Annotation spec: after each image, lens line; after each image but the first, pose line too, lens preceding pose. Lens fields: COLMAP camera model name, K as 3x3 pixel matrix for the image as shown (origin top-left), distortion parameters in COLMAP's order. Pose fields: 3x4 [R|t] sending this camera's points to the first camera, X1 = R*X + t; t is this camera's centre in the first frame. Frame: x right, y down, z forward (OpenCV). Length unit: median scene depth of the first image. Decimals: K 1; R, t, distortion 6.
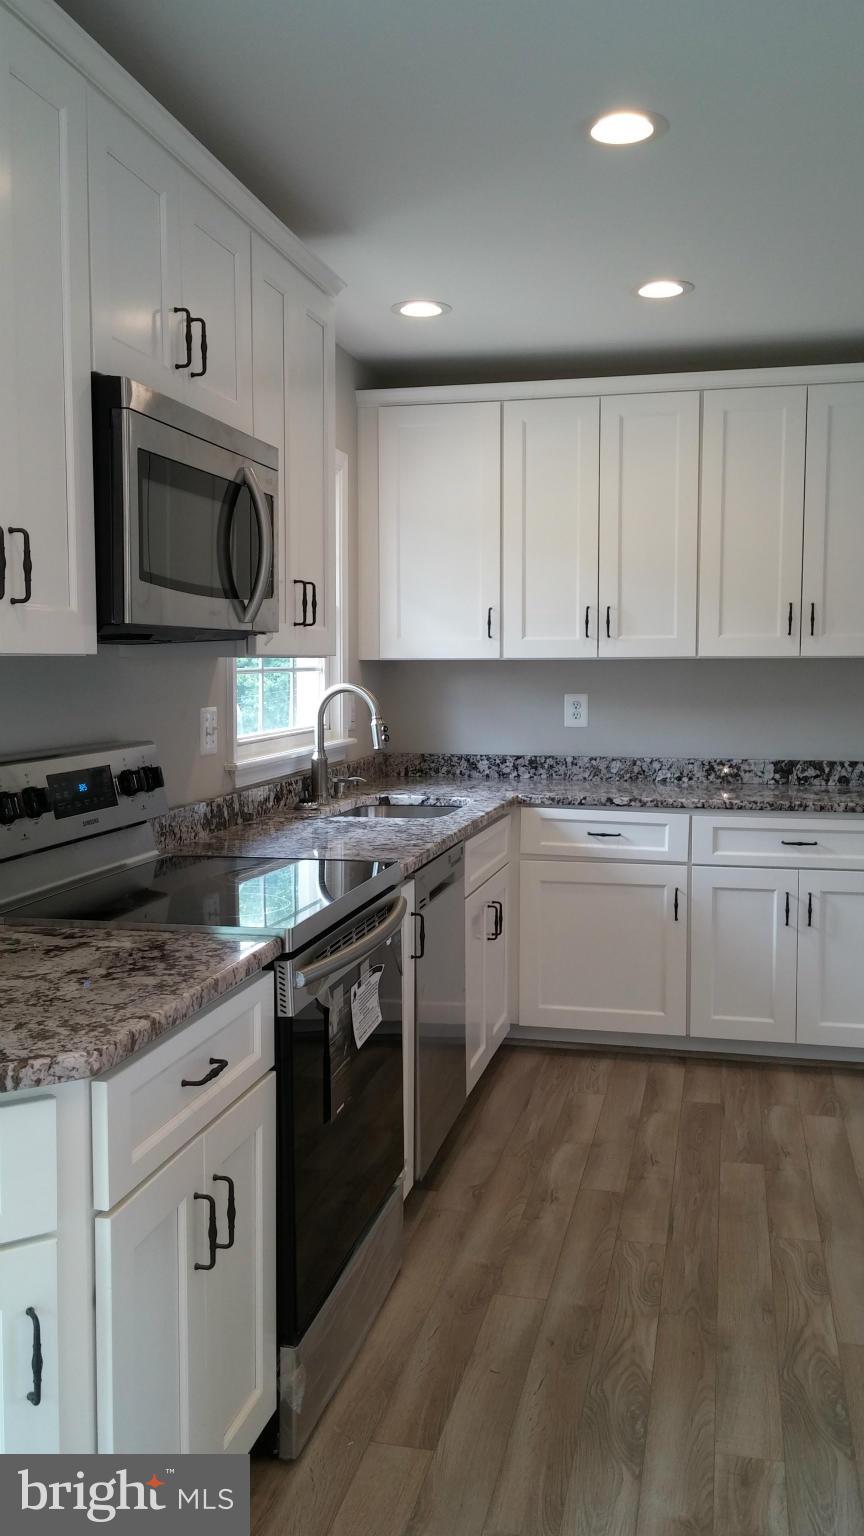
lens RADIAL K [[1339.2, 0, 432.0], [0, 1339.2, 768.0], [0, 0, 1]] dist [0.083499, -0.116577]
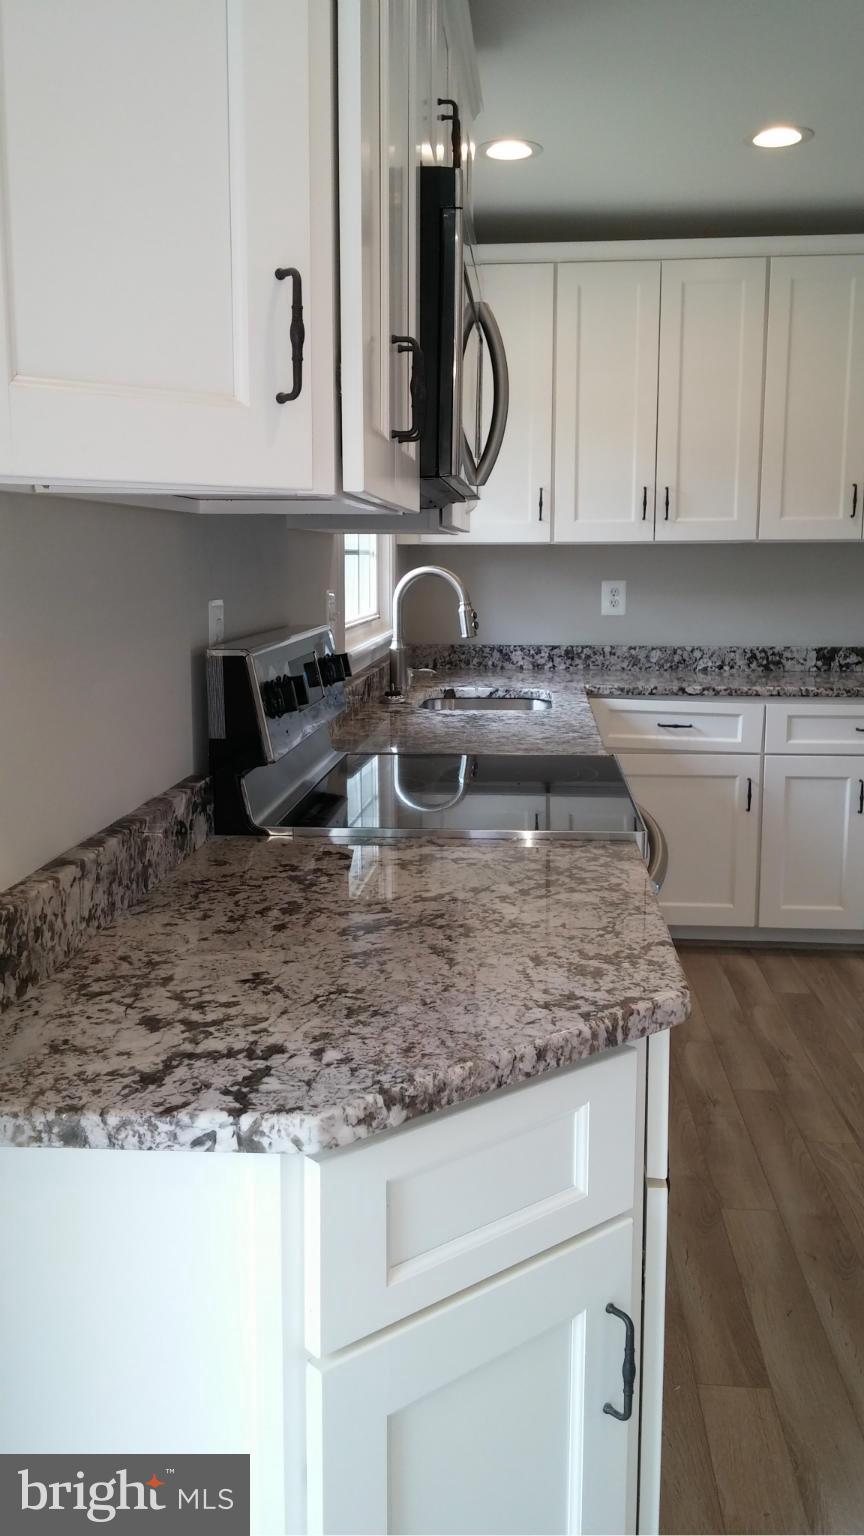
lens RADIAL K [[1310.1, 0, 450.1], [0, 1310.1, 760.2], [0, 0, 1]] dist [0.059089, -0.001672]
pose [[0.988121, -0.022029, 0.152092, -0.179177], [0.011244, 0.997384, 0.071407, 0.005475], [-0.153267, -0.068848, 0.985783, 0.090972]]
